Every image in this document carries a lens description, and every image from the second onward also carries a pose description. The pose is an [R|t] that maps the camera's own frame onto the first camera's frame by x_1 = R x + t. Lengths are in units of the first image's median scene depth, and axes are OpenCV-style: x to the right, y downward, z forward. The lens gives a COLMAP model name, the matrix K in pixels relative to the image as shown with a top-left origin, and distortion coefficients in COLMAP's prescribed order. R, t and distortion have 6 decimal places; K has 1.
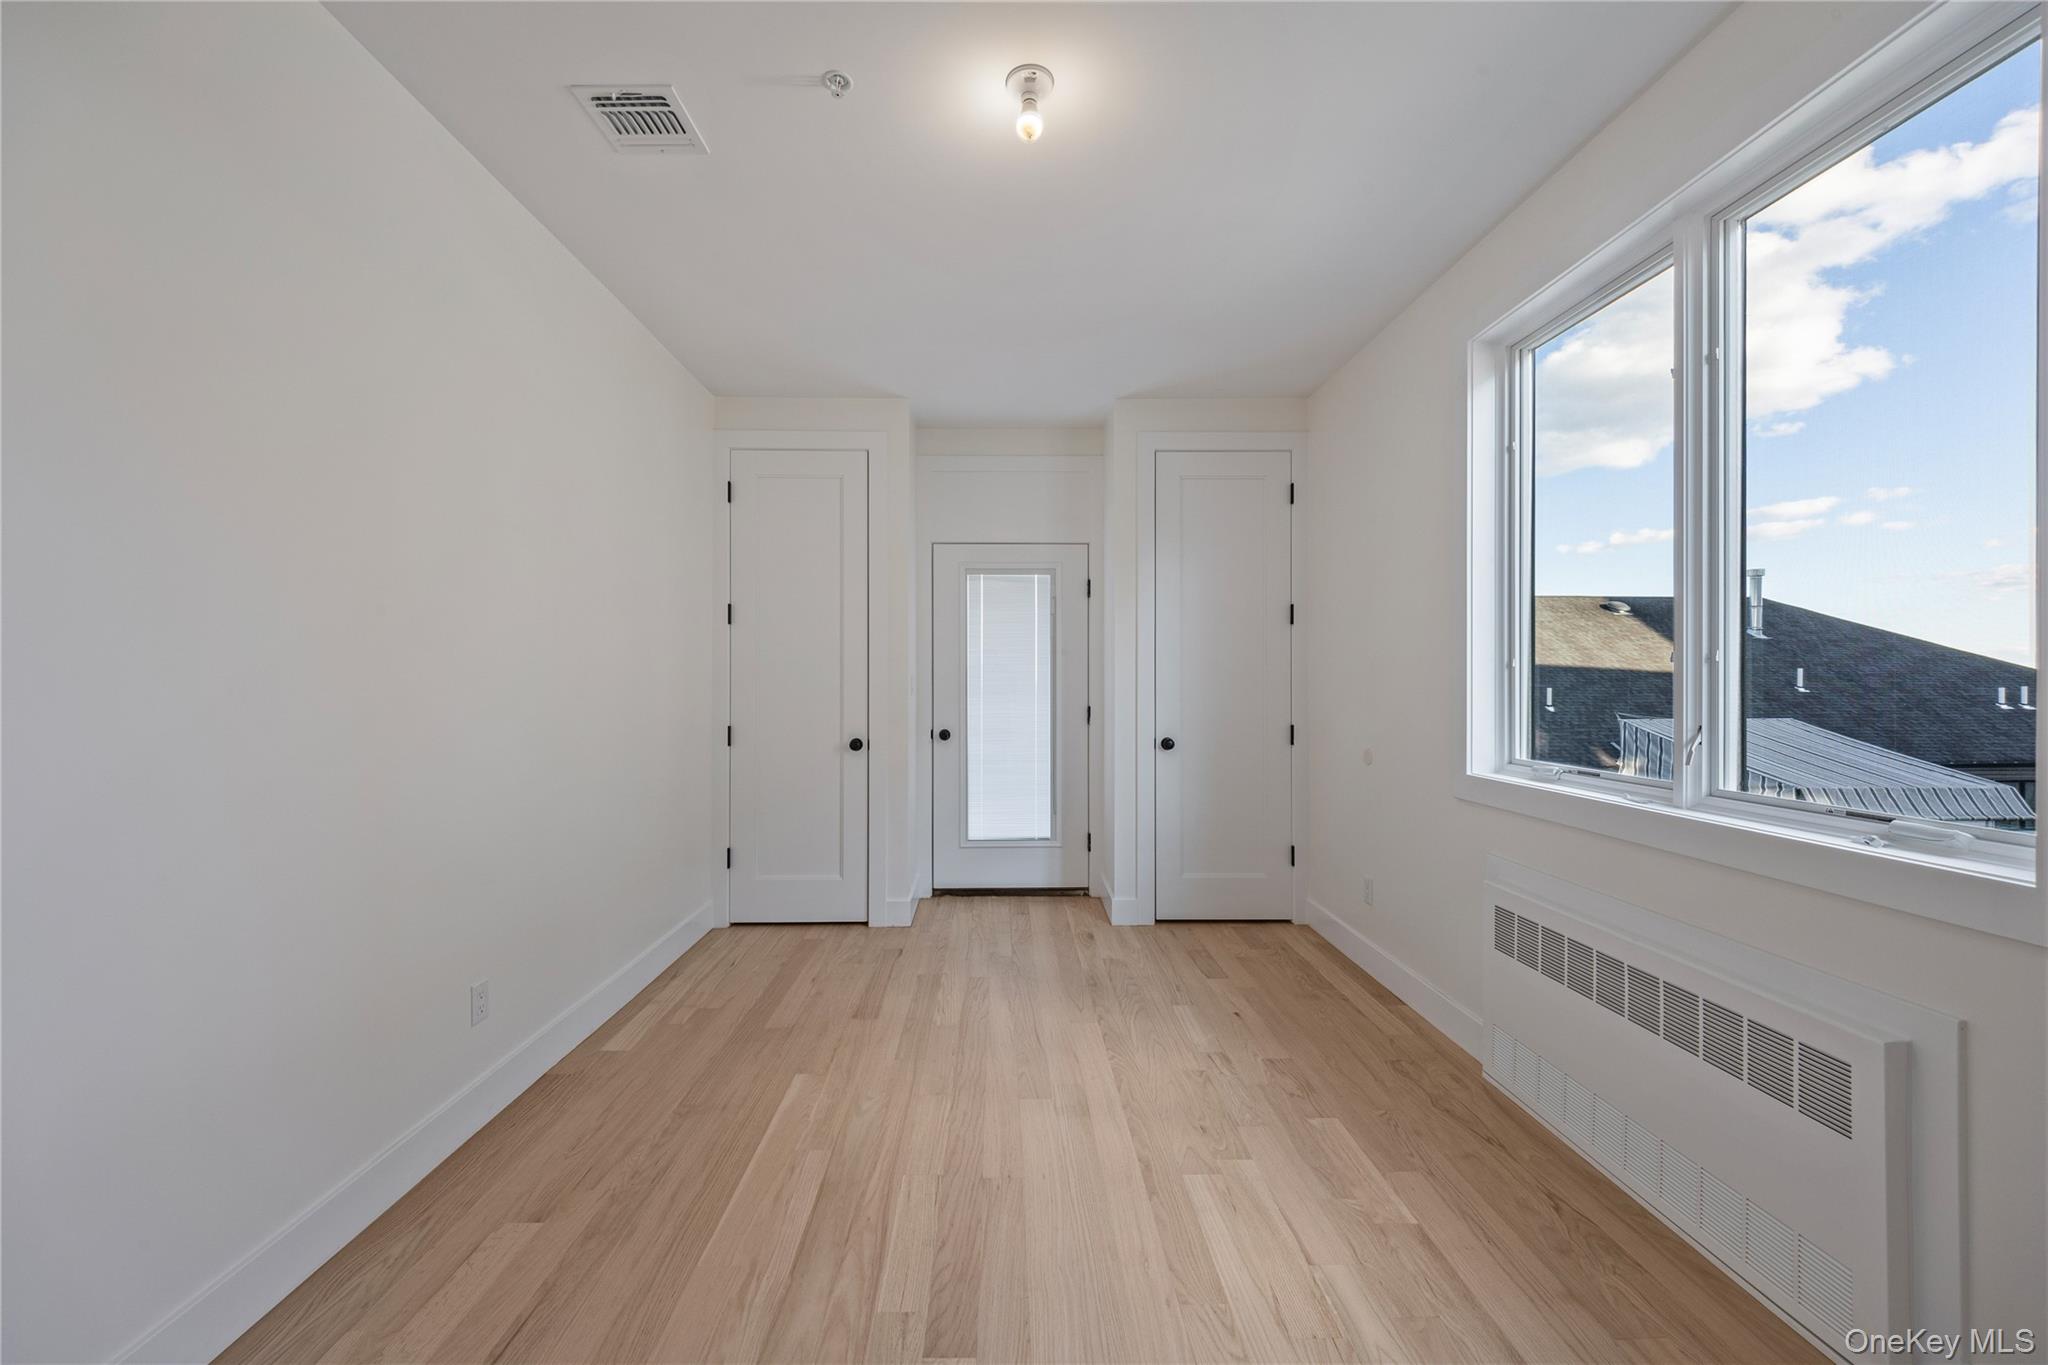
lens RADIAL K [[781.3, 0, 1022.9], [0, 781.3, 679.0], [0, 0, 1]] dist [0.004248, -0.000482]
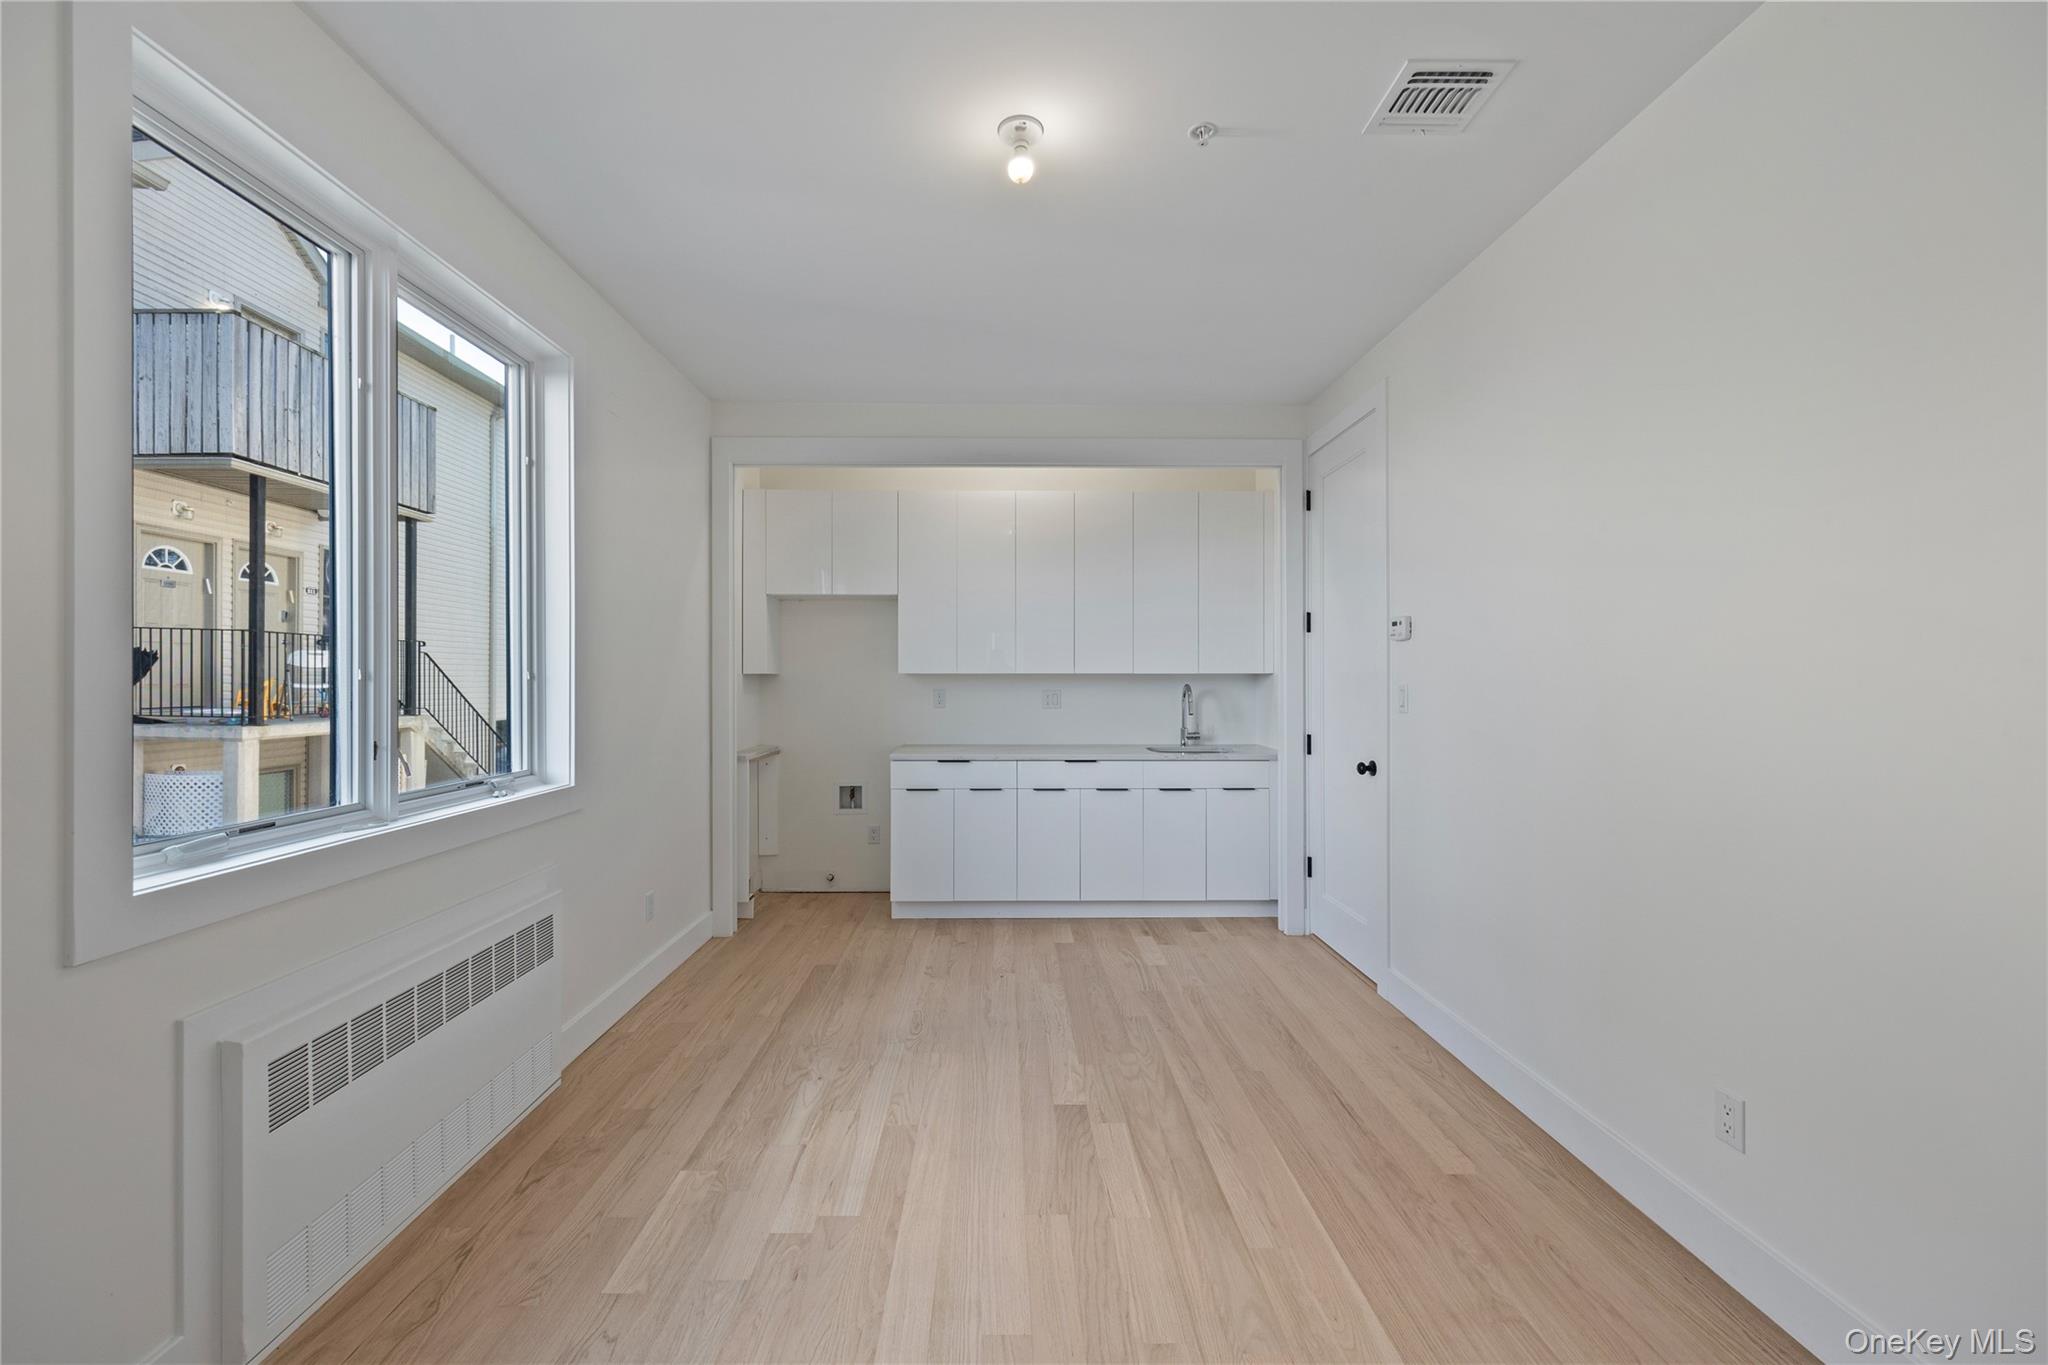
lens RADIAL K [[828.4, 0, 1020.7], [0, 828.4, 681.4], [0, 0, 1]] dist [-0.000073, 0.000004]
pose [[-0.999976, -0.001731, 0.006680, 0.000793], [-0.001726, 0.999998, 0.000765, -0.022535], [-0.006682, 0.000753, -0.999977, 2.151479]]
